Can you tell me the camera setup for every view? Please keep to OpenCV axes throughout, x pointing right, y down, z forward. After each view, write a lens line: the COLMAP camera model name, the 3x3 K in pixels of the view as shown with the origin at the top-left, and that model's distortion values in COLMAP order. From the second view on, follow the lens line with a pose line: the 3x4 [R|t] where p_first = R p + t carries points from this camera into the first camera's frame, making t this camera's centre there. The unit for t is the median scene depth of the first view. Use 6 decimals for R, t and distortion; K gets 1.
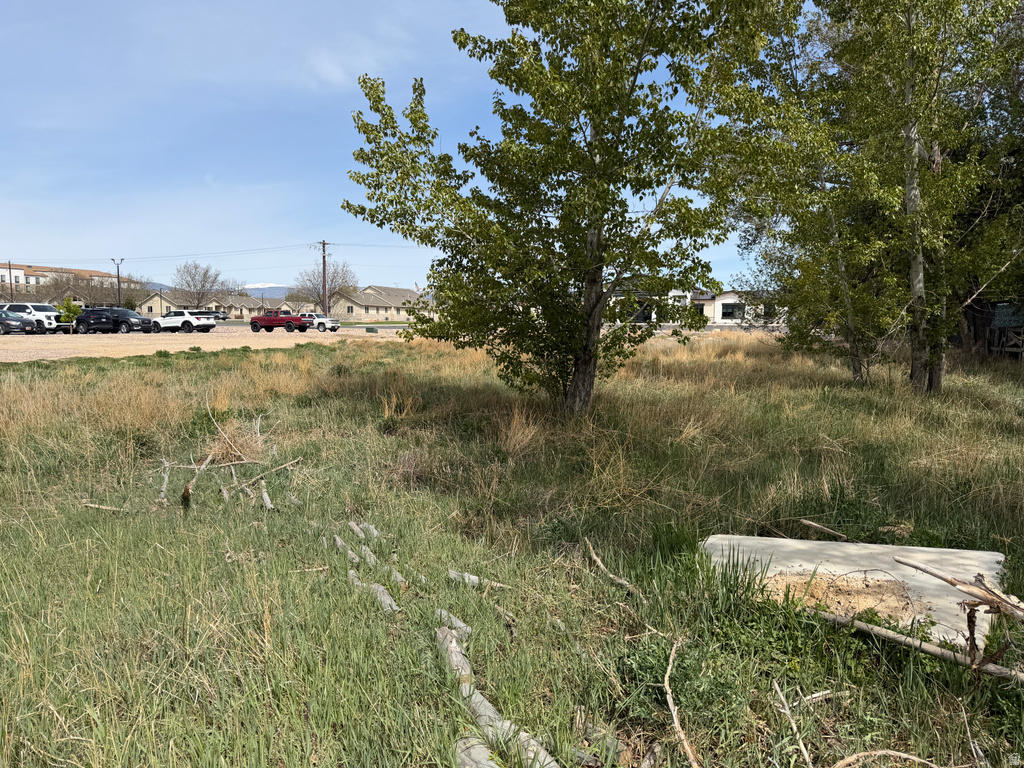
lens RADIAL K [[693.1, 0, 510.6], [0, 693.1, 376.5], [0, 0, 1]] dist [0.031642, -0.051784]
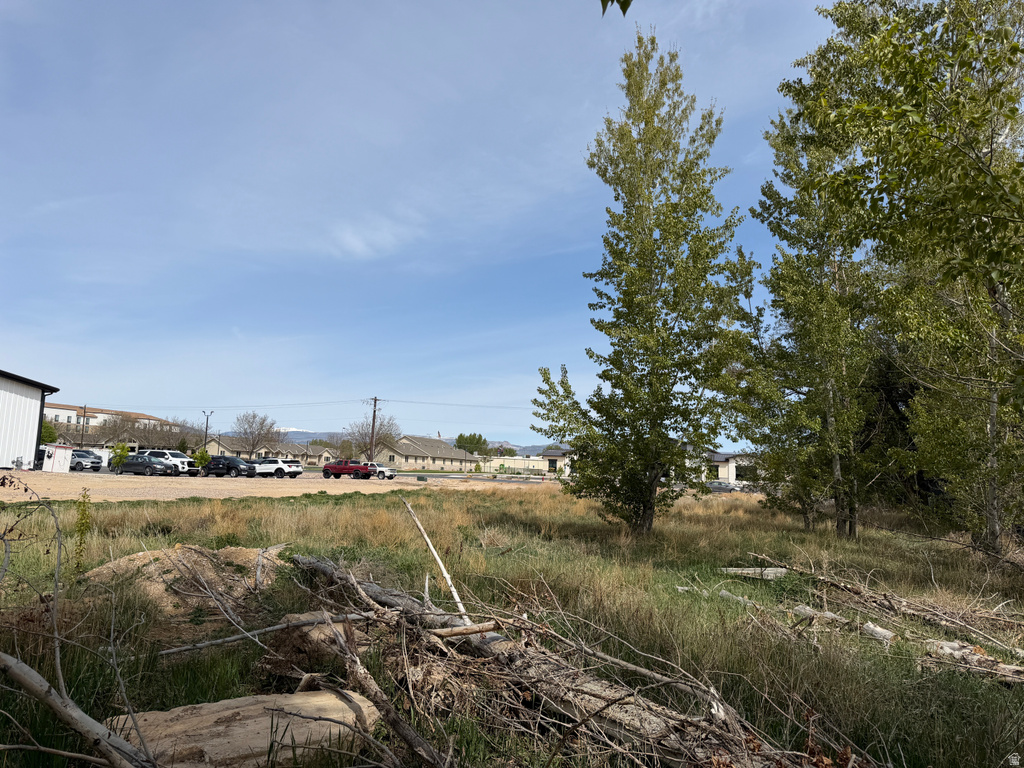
lens RADIAL K [[686.7, 0, 510.3], [0, 686.7, 380.9], [0, 0, 1]] dist [0.059961, -0.015050]
pose [[0.999175, 0.029994, -0.027366, -0.043311], [-0.035061, 0.977286, -0.209003, 0.008463], [0.020475, 0.209790, 0.977532, -0.179539]]
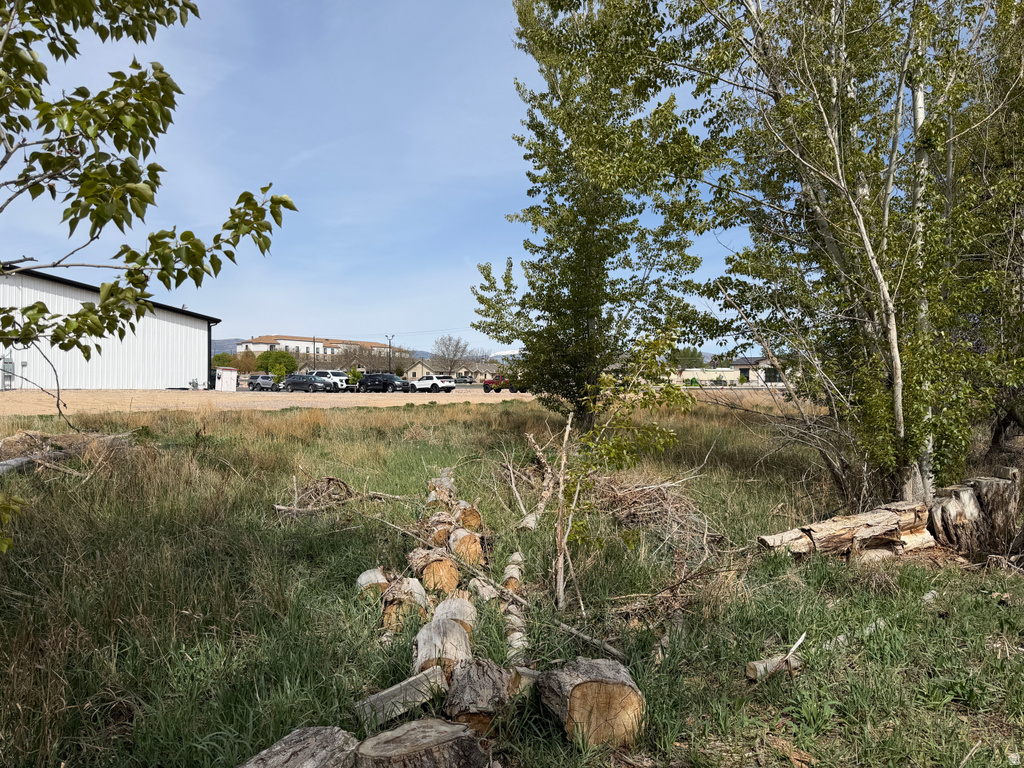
lens RADIAL K [[693.1, 0, 527.4], [0, 693.1, 387.1], [0, 0, 1]] dist [0.031642, -0.051784]
pose [[0.949452, 0.001830, -0.313907, 0.099168], [-0.025967, 0.997014, -0.072727, 0.015232], [0.312837, 0.077202, 0.946664, -0.156203]]
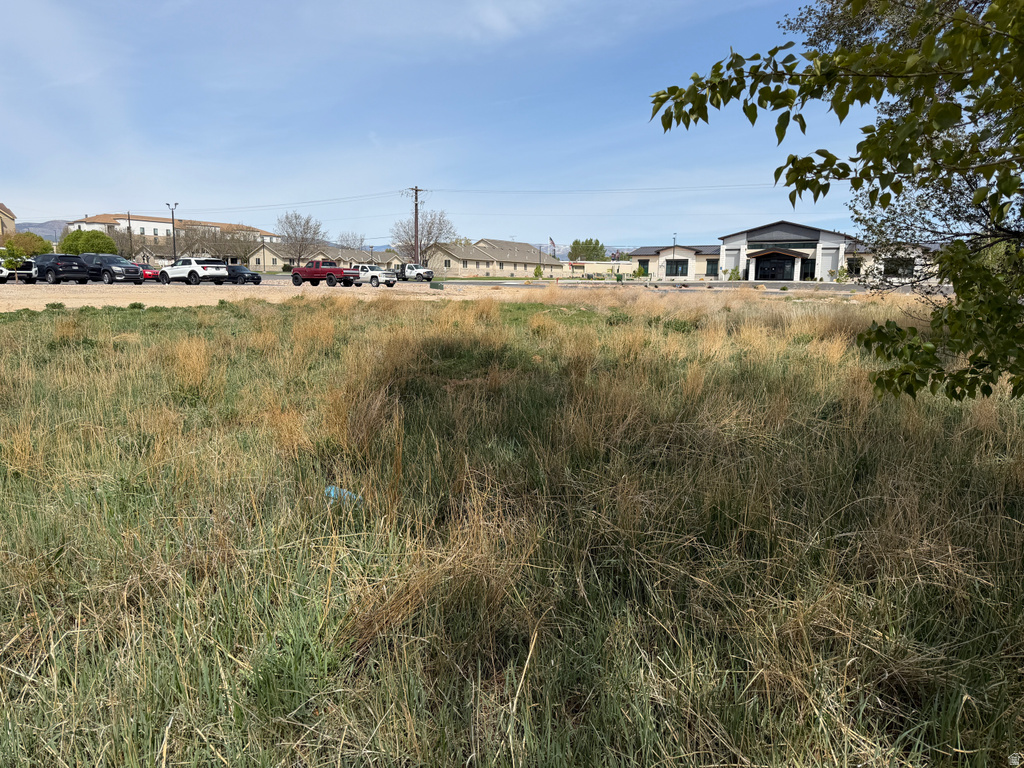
lens RADIAL K [[693.1, 0, 516.6], [0, 693.1, 392.5], [0, 0, 1]] dist [0.031642, -0.051784]
pose [[0.980898, 0.043892, -0.189508, 0.094750], [-0.028134, 0.995979, 0.085055, -0.014781], [0.192479, -0.078098, 0.978188, 0.227469]]
